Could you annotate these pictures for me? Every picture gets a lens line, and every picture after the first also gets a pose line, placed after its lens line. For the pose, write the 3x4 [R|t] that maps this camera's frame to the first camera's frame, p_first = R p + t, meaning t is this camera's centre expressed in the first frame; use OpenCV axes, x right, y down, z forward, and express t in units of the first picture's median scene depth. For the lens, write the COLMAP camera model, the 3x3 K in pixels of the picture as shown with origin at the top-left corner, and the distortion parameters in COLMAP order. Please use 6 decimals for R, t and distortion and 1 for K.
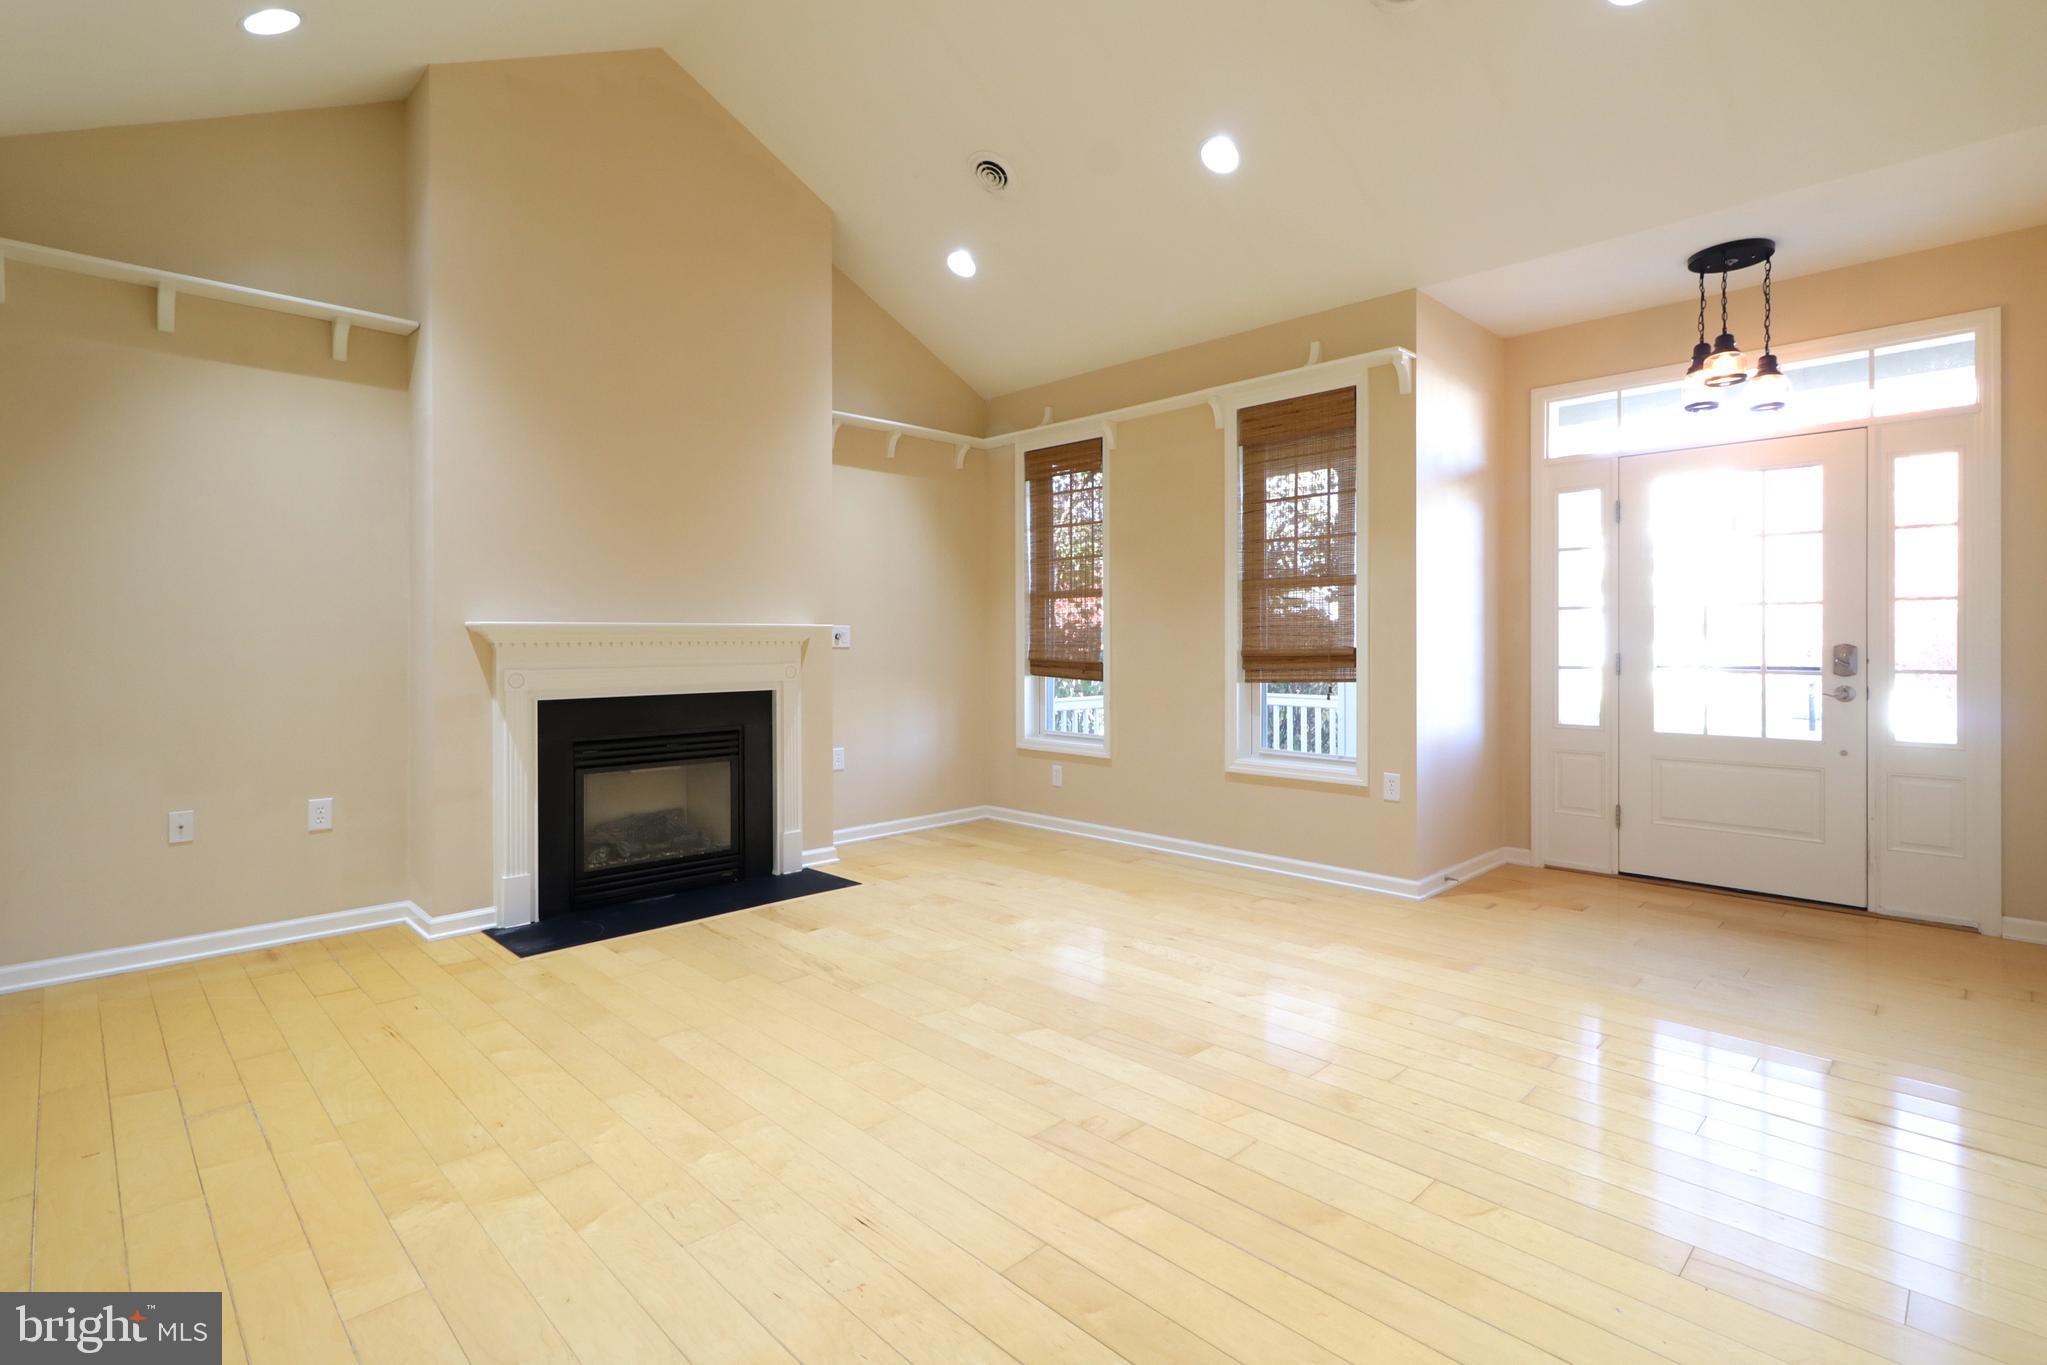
lens RADIAL K [[987.5, 0, 1026.7], [0, 987.5, 672.7], [0, 0, 1]] dist [0.004135, 0.000616]
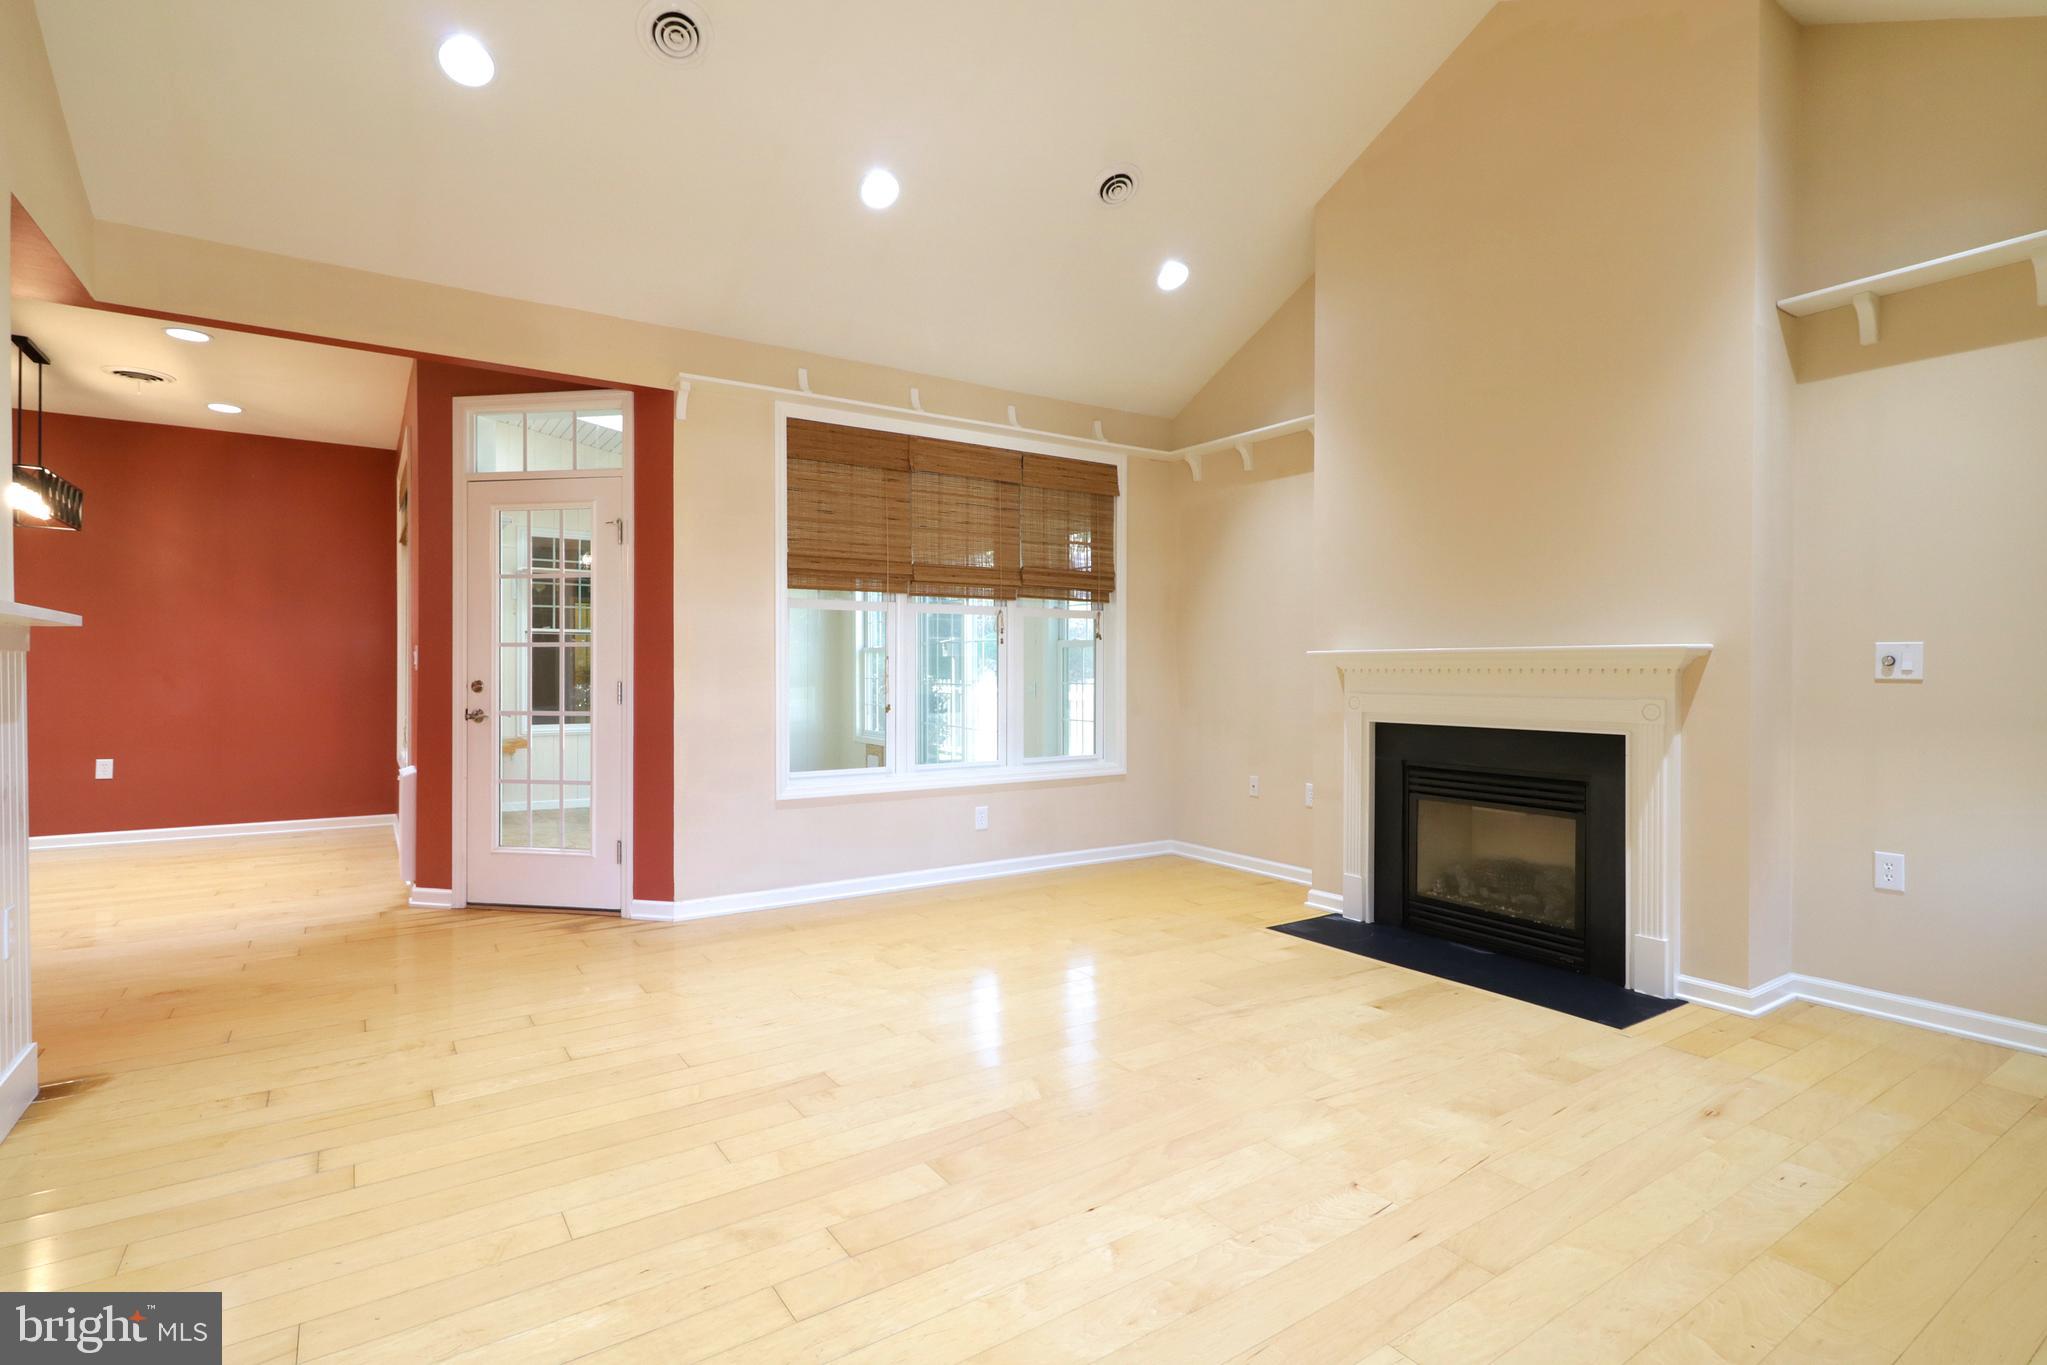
lens RADIAL K [[987.5, 0, 1026.8], [0, 987.5, 675.5], [0, 0, 1]] dist [0.004135, 0.000616]
pose [[-0.188743, 0.011098, -0.981964, 0.669923], [-0.030425, 0.999390, 0.017143, -0.031076], [0.981555, 0.033112, -0.188290, 0.845981]]
